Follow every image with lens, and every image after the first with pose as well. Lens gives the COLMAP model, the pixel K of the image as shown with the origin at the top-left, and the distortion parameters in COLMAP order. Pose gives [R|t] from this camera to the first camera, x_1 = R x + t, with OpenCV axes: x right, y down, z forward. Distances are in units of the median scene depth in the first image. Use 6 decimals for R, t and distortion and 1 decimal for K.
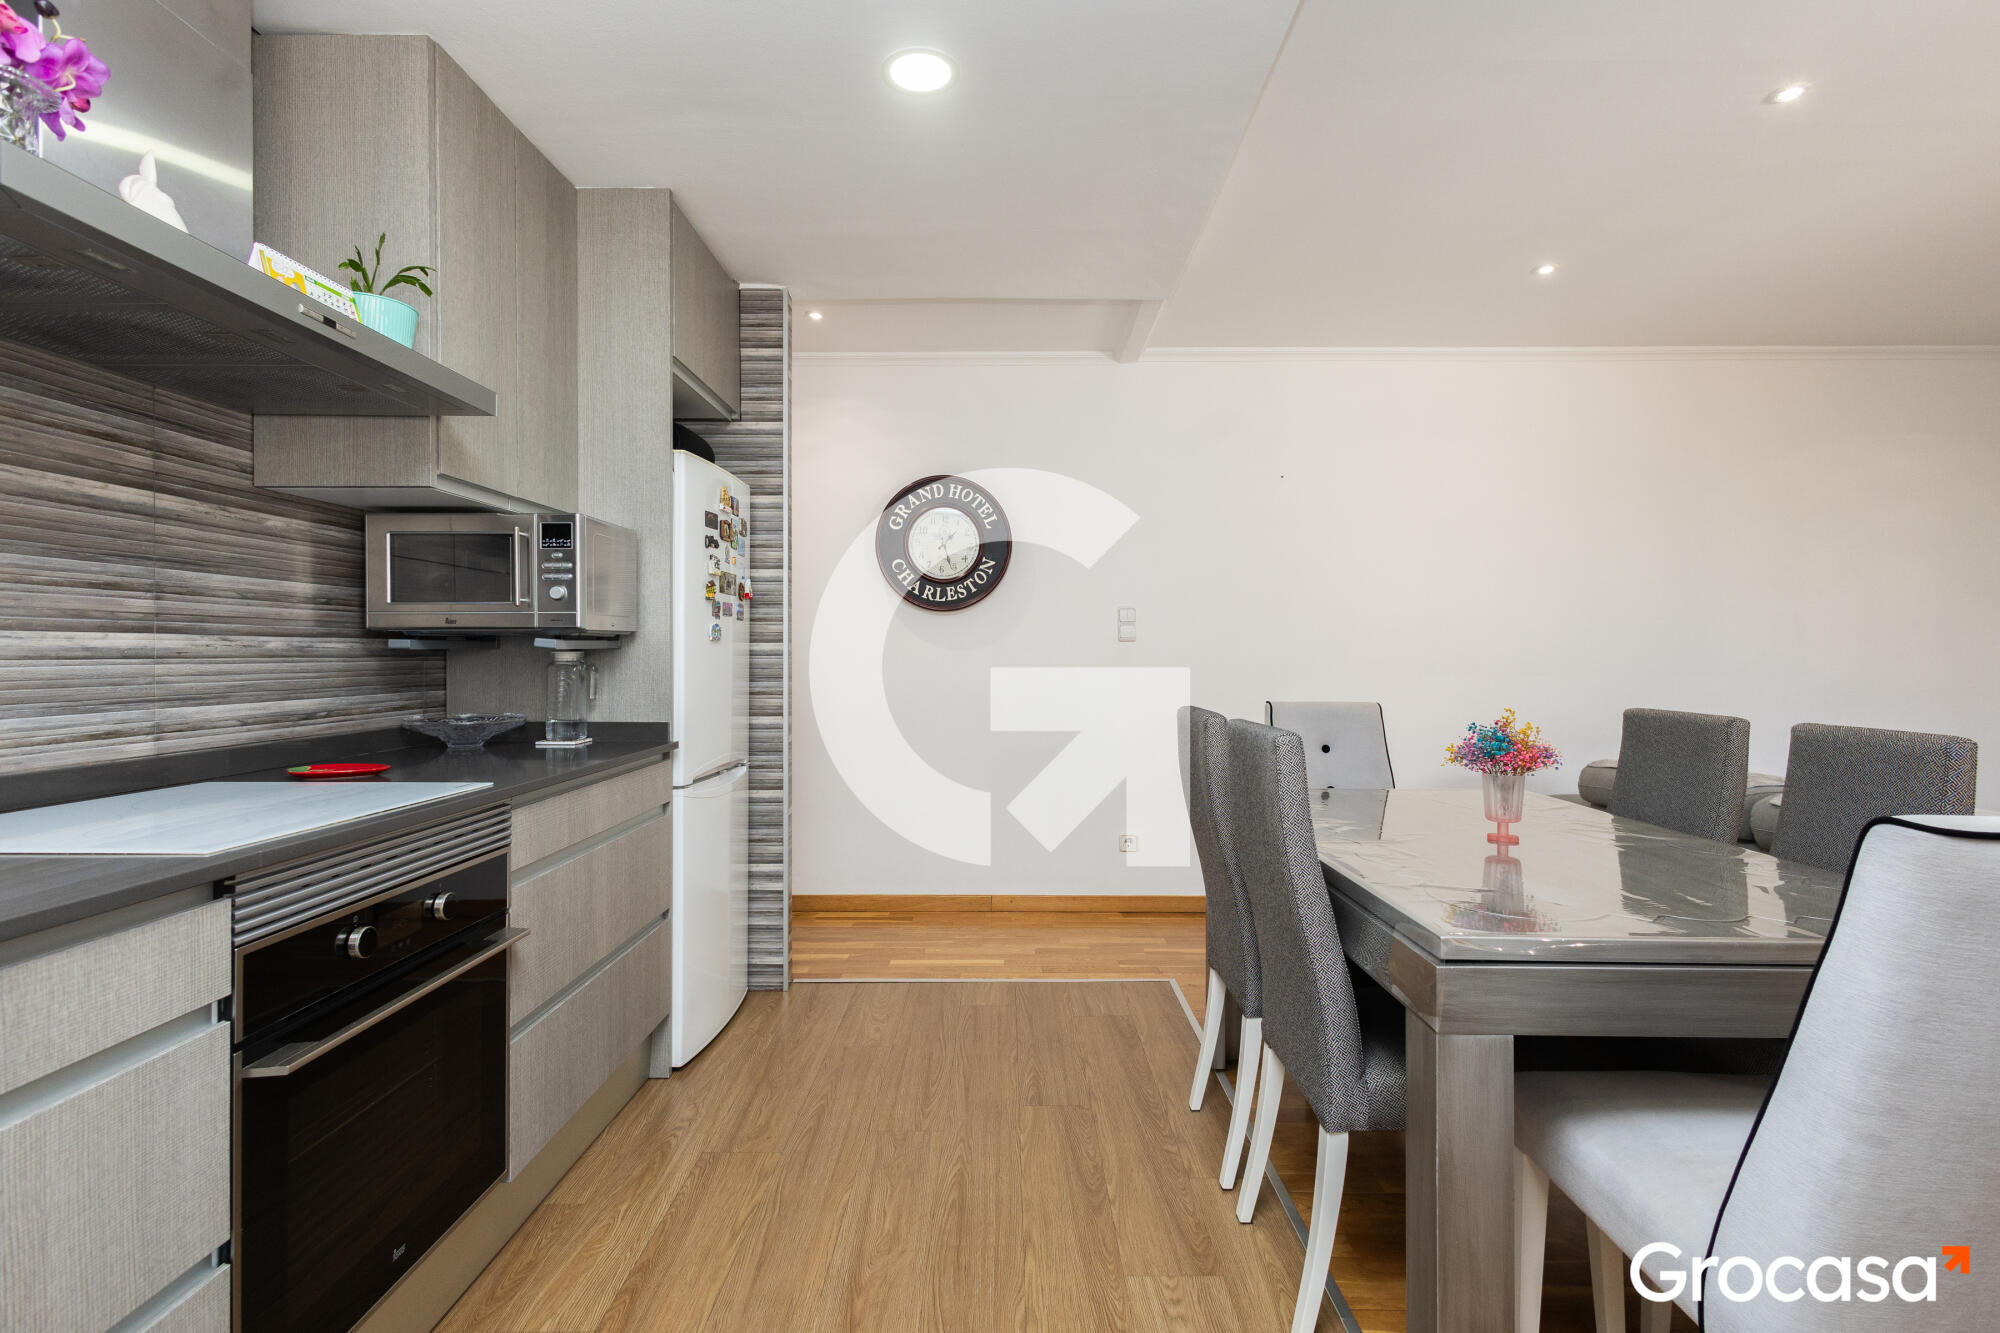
lens RADIAL K [[927.3, 0, 1005.8], [0, 927.3, 660.5], [0, 0, 1]] dist [-0.001205, 0.000282]
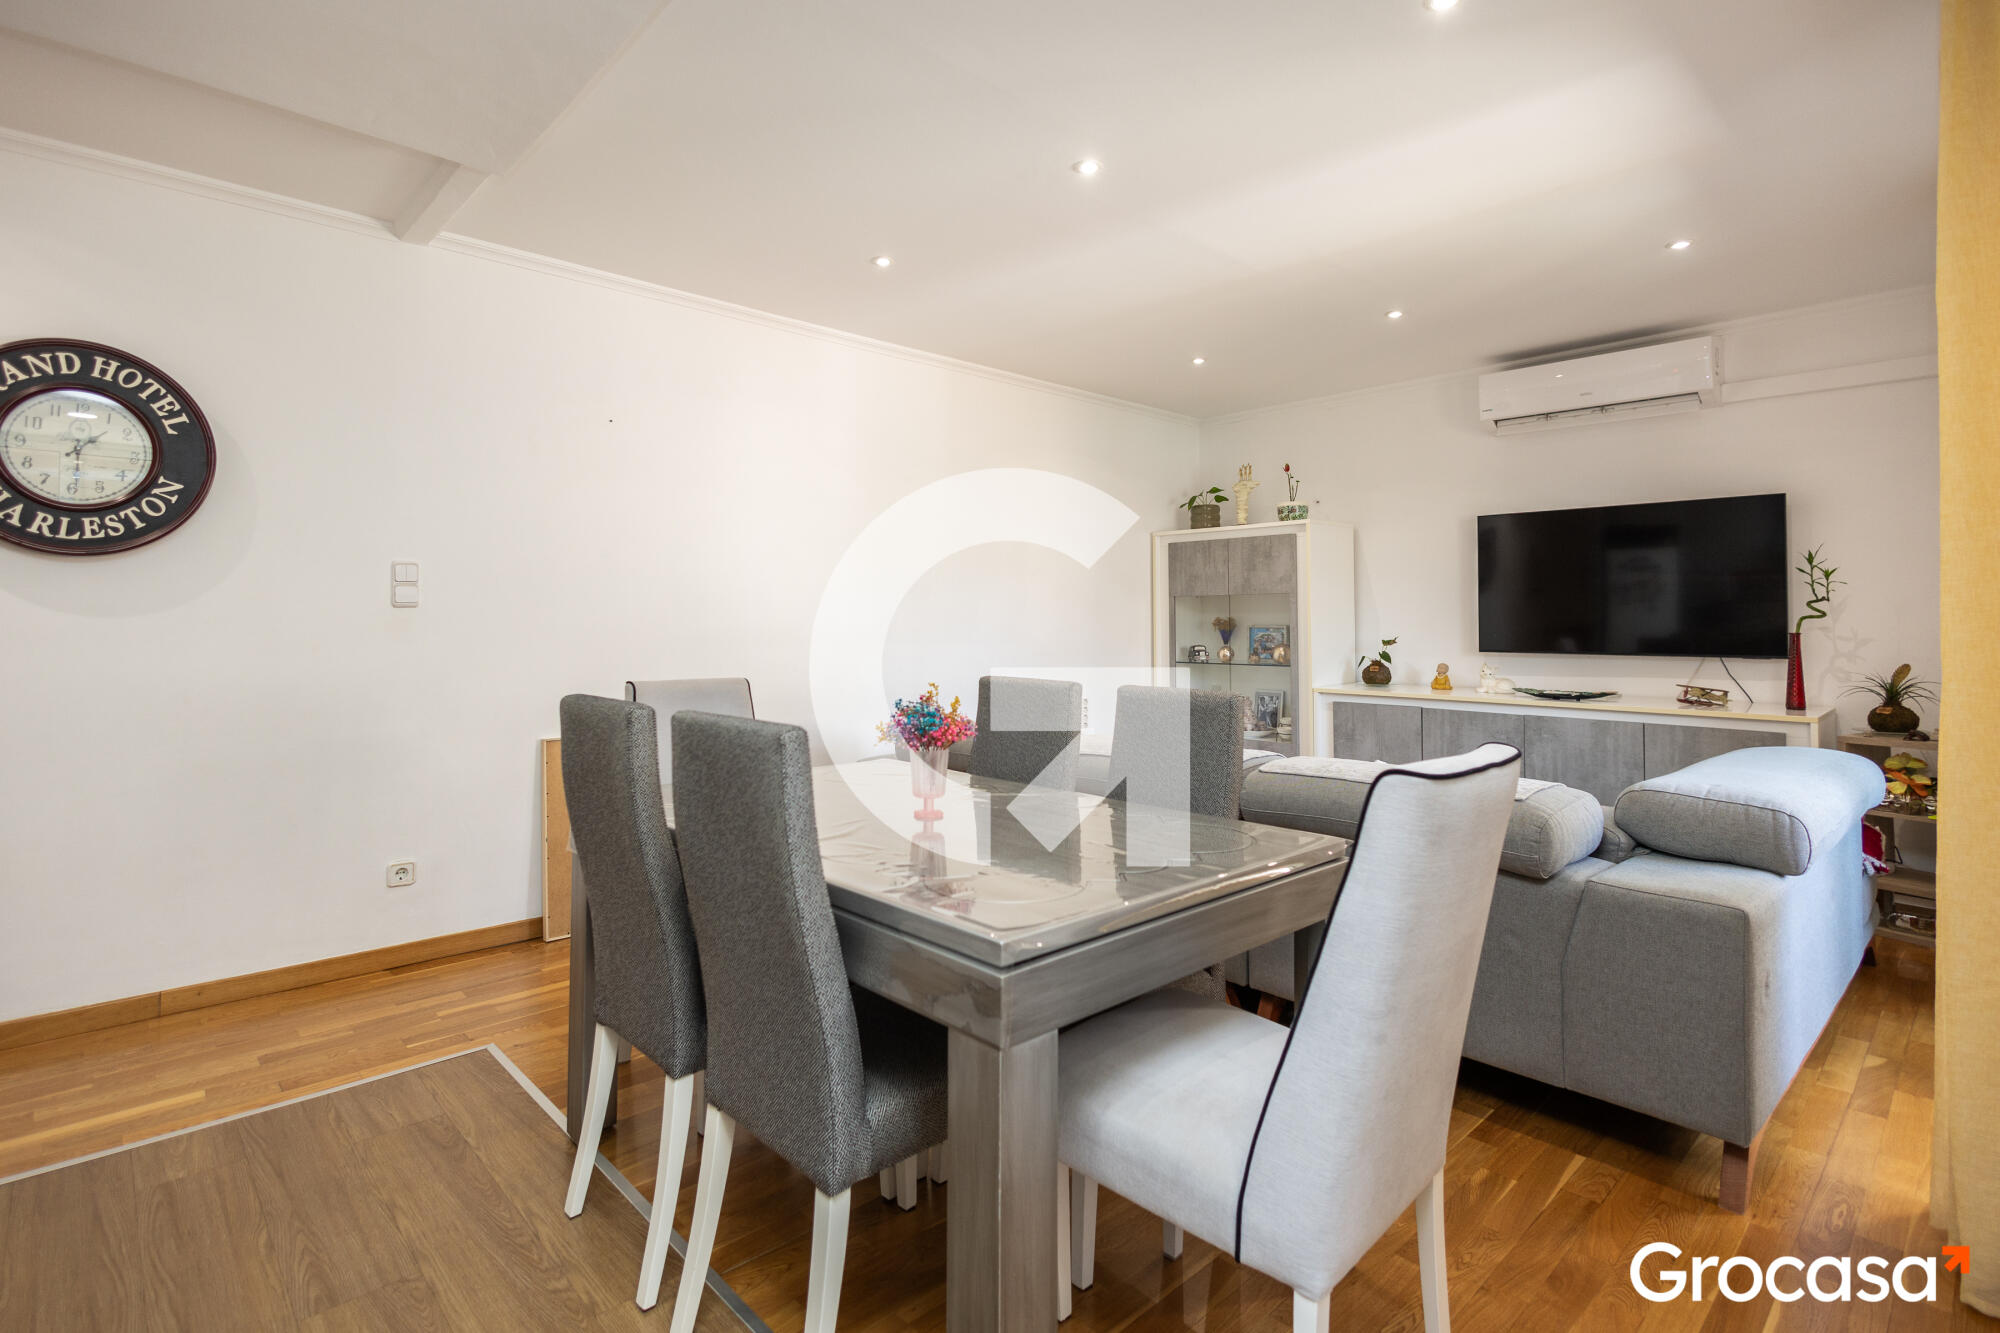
lens RADIAL K [[976.2, 0, 1016.4], [0, 976.2, 596.1], [0, 0, 1]] dist [0.004336, -0.000830]
pose [[0.728358, 0.019584, 0.684917, -0.089973], [0.000889, 0.999564, -0.029525, -0.008482], [-0.685196, 0.022114, 0.728023, 0.128322]]
